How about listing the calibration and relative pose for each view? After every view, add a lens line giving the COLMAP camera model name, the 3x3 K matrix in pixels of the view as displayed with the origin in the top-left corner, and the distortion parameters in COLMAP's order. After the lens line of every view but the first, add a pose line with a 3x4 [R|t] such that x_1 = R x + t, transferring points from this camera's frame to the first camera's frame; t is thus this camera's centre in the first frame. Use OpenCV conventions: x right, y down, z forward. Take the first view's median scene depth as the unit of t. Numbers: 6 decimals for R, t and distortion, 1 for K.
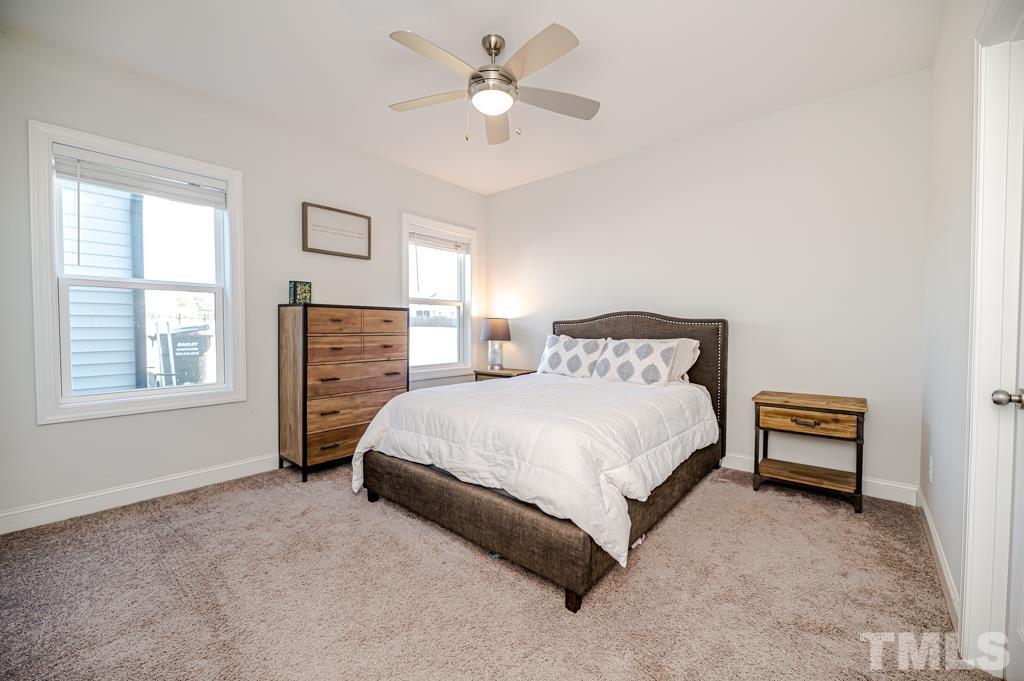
lens RADIAL K [[408.4, 0, 510.5], [0, 408.4, 339.8], [0, 0, 1]] dist [-0.006195, -0.000417]
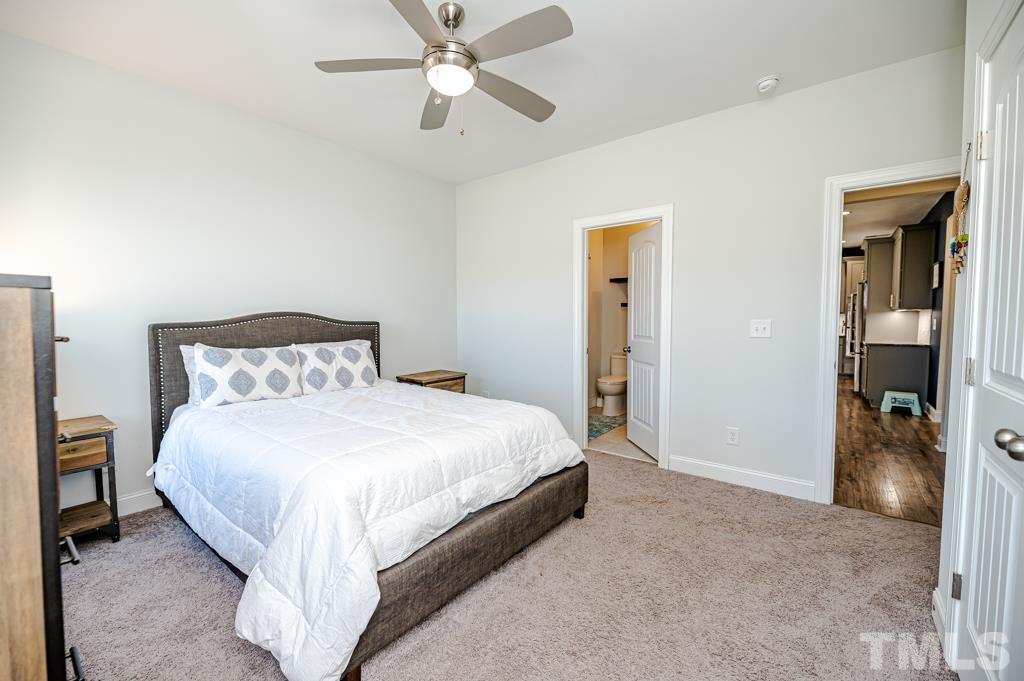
lens RADIAL K [[408.4, 0, 510.5], [0, 408.4, 339.8], [0, 0, 1]] dist [-0.006195, -0.000417]
pose [[-0.037619, -0.054098, 0.997827, -0.681126], [0.029830, 0.998028, 0.055234, -0.052113], [-0.998847, 0.031843, -0.035932, 0.659035]]
